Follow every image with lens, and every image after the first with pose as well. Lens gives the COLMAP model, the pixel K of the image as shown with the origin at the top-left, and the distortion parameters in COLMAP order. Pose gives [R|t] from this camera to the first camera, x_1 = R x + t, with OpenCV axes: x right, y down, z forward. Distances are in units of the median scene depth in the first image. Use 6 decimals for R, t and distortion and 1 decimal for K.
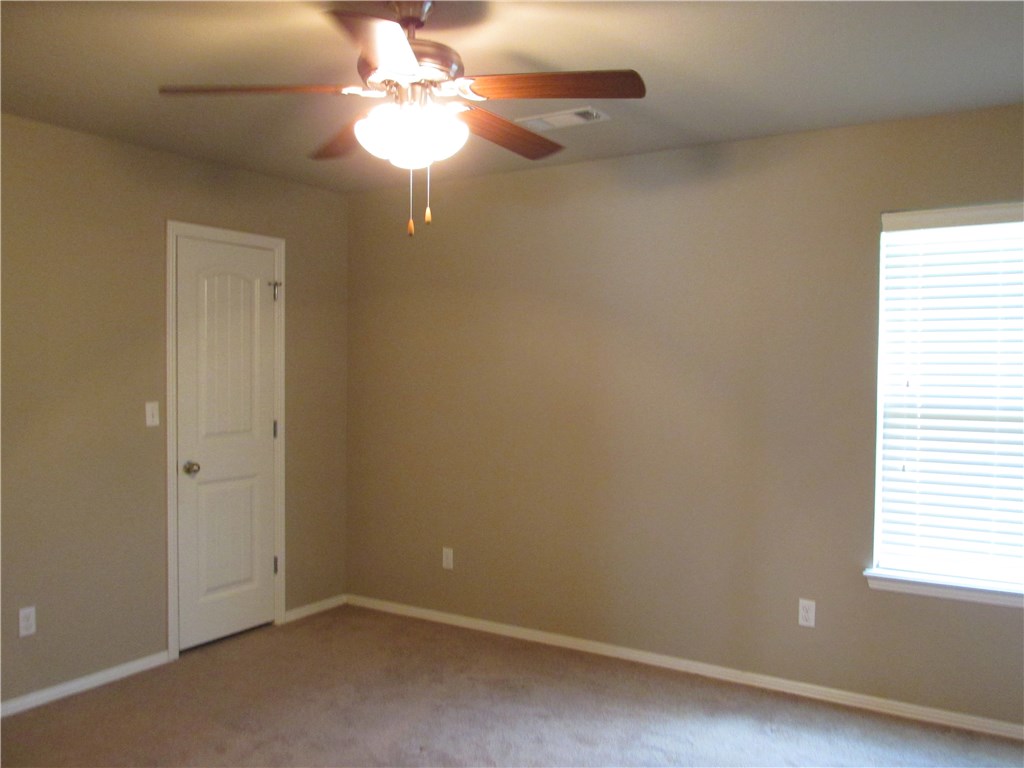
lens RADIAL K [[850.3, 0, 509.9], [0, 850.3, 385.7], [0, 0, 1]] dist [-0.032897, 0.005822]
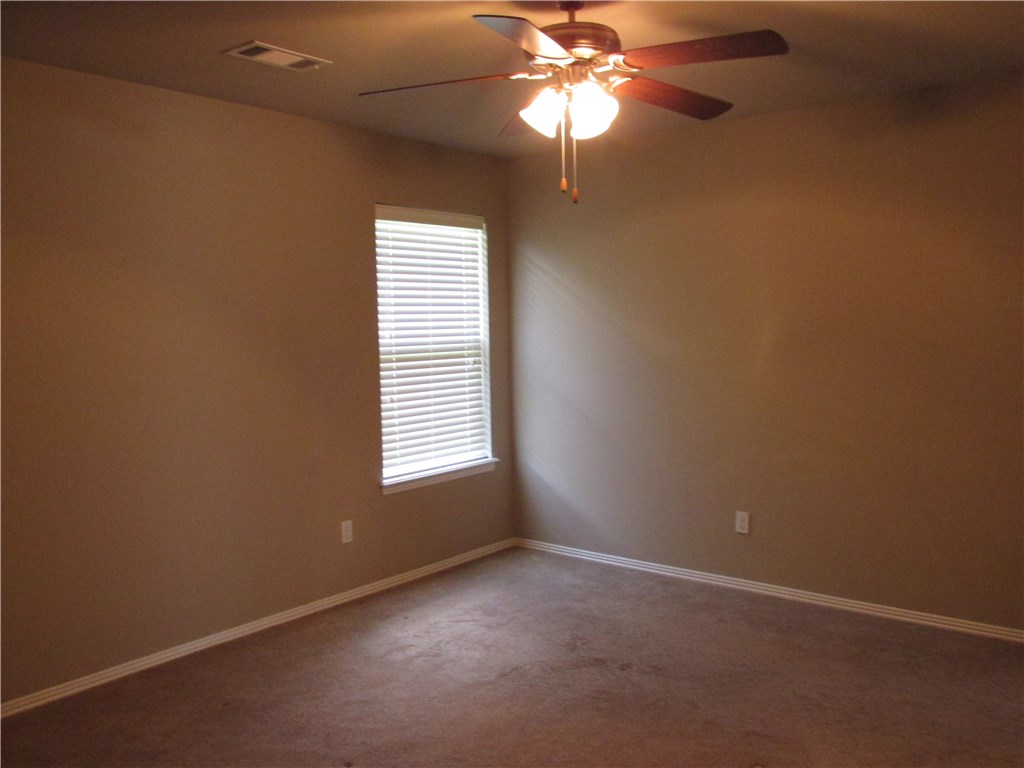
lens RADIAL K [[850.3, 0, 509.9], [0, 850.3, 385.7], [0, 0, 1]] dist [-0.032897, 0.005822]
pose [[0.125850, -0.079141, 0.988888, -0.841414], [0.058399, 0.995675, 0.072252, -0.009793], [-0.990329, 0.048657, 0.129927, 0.649754]]
